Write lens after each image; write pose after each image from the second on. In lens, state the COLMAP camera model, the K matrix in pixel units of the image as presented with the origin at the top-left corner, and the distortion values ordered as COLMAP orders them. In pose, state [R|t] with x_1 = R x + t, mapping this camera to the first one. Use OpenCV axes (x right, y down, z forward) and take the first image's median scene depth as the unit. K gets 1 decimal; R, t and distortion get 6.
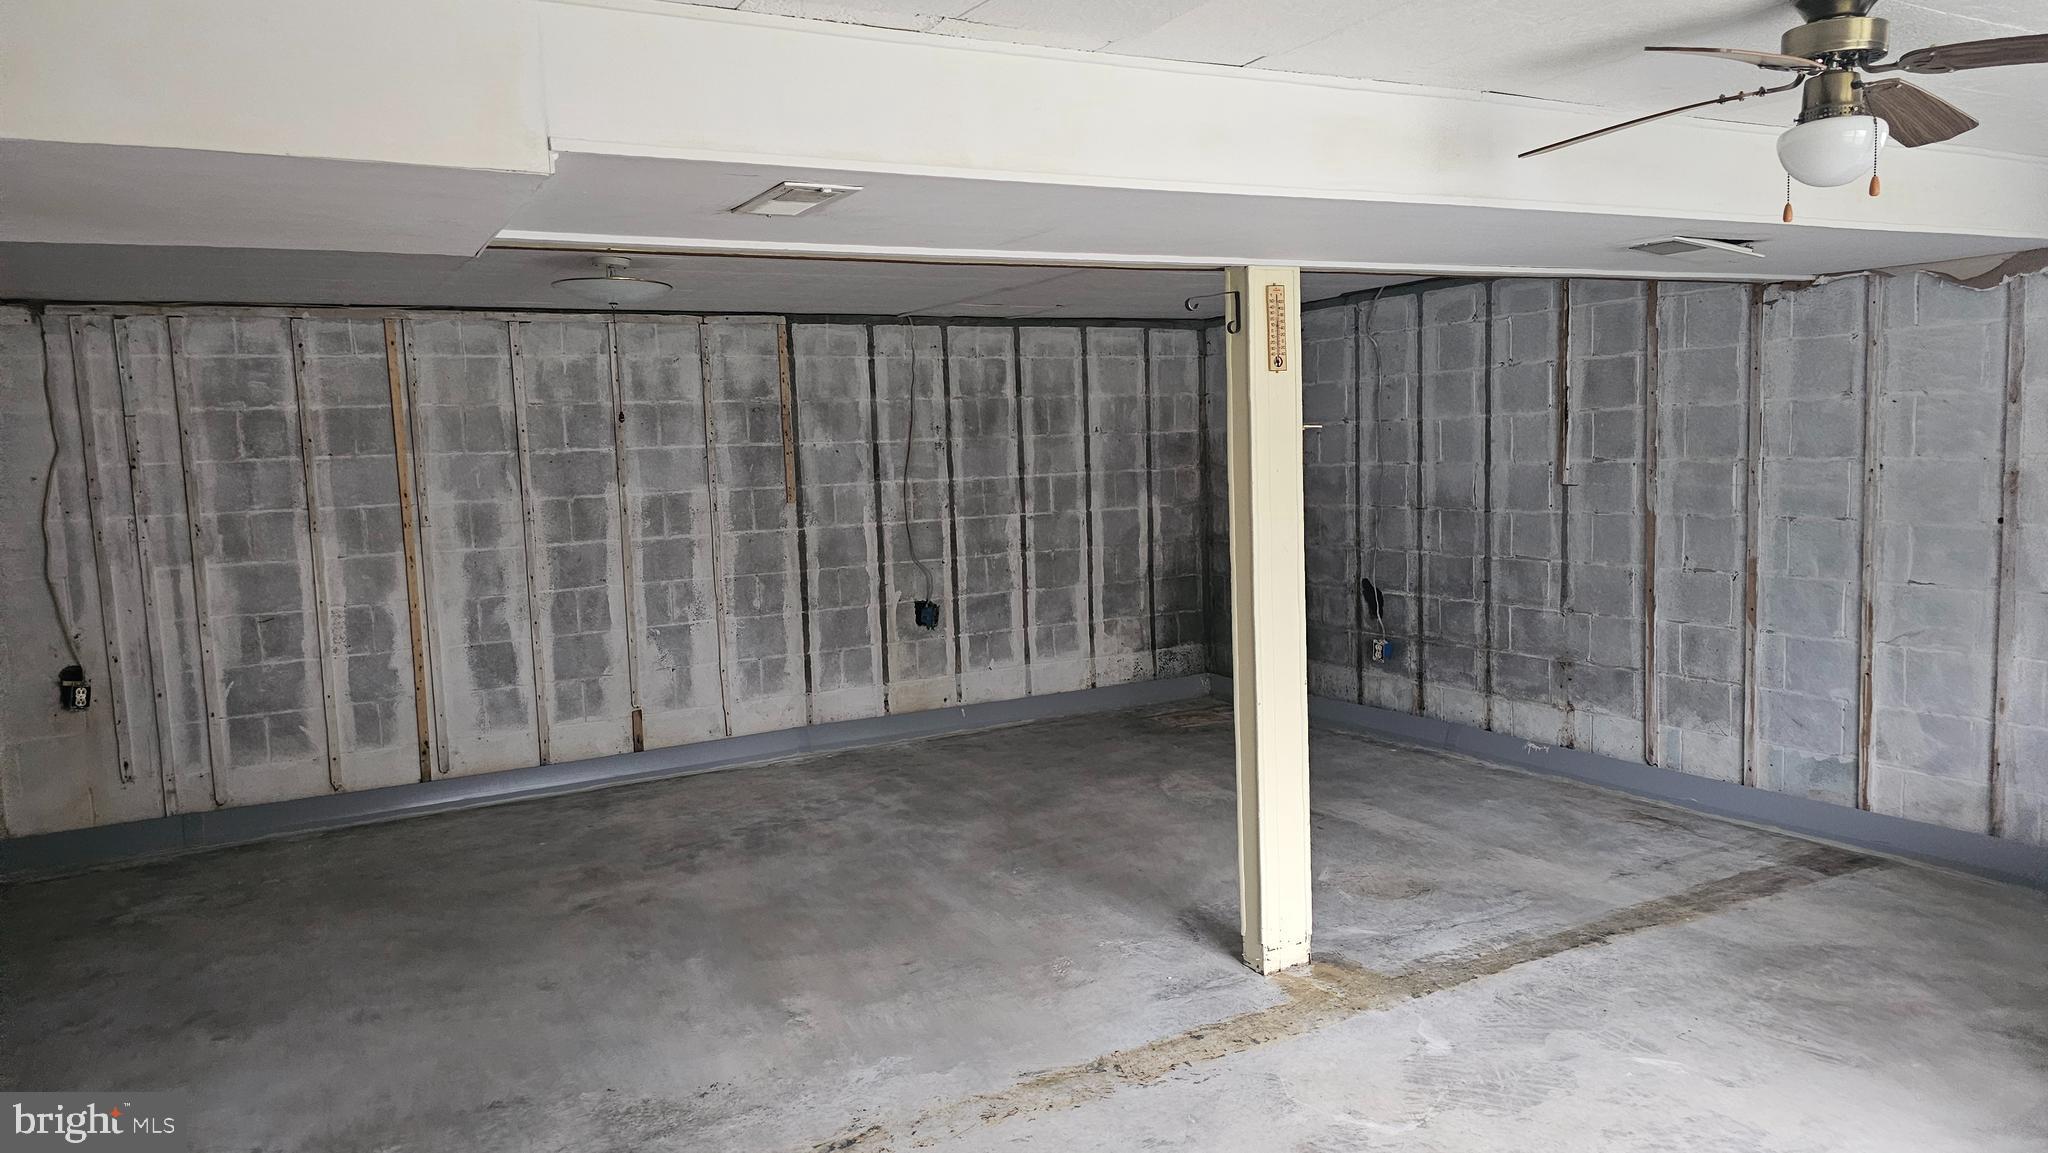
lens RADIAL K [[1368.0, 0, 1028.9], [0, 1368.0, 579.0], [0, 0, 1]] dist [0.038865, -0.000283]
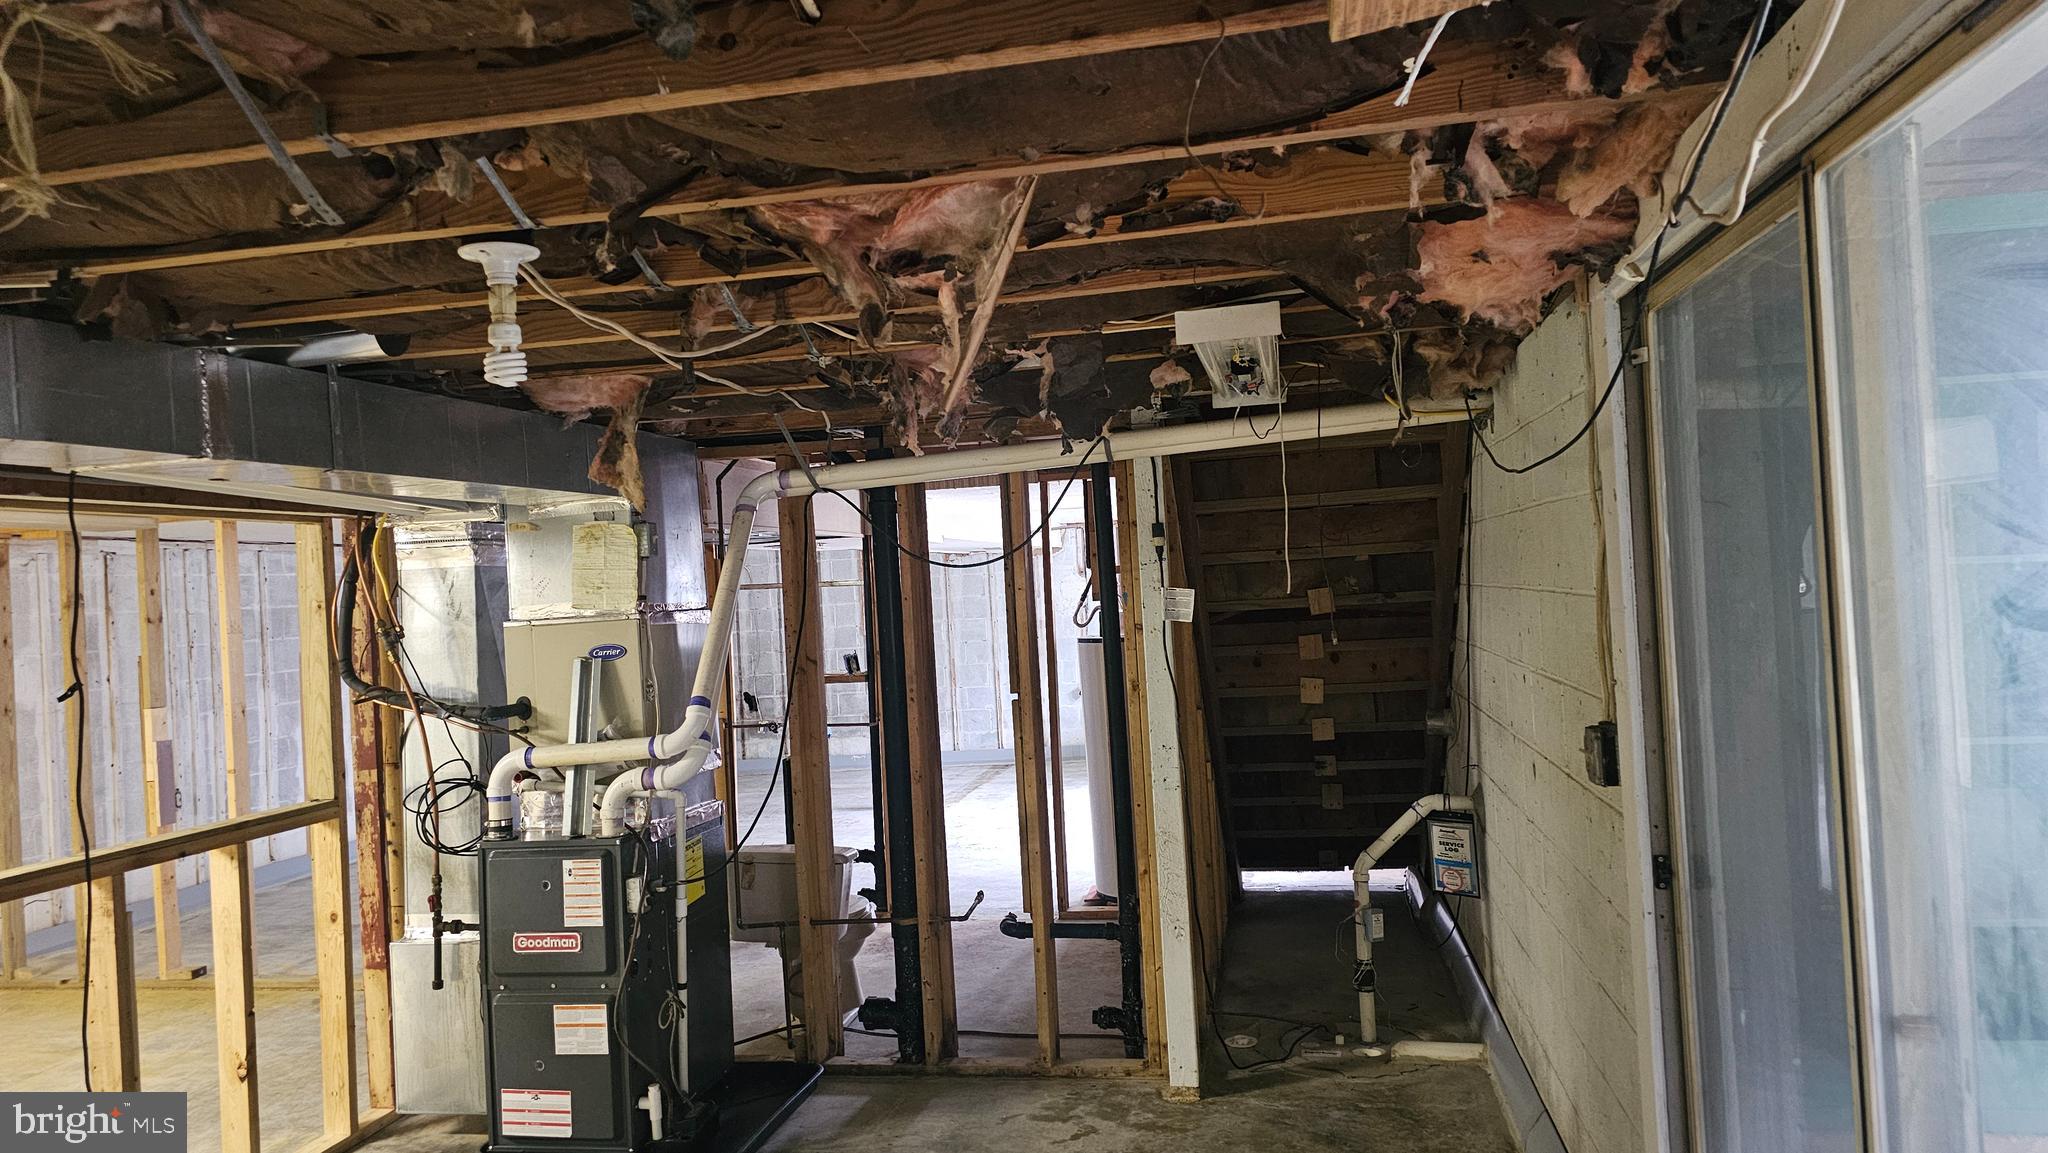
lens RADIAL K [[1368.0, 0, 1022.1], [0, 1368.0, 576.8], [0, 0, 1]] dist [0.038865, -0.000283]
pose [[0.644968, 0.005989, 0.764187, -1.157698], [0.109384, 0.988950, -0.100070, 0.089583], [-0.756341, 0.148132, 0.637185, -0.630398]]
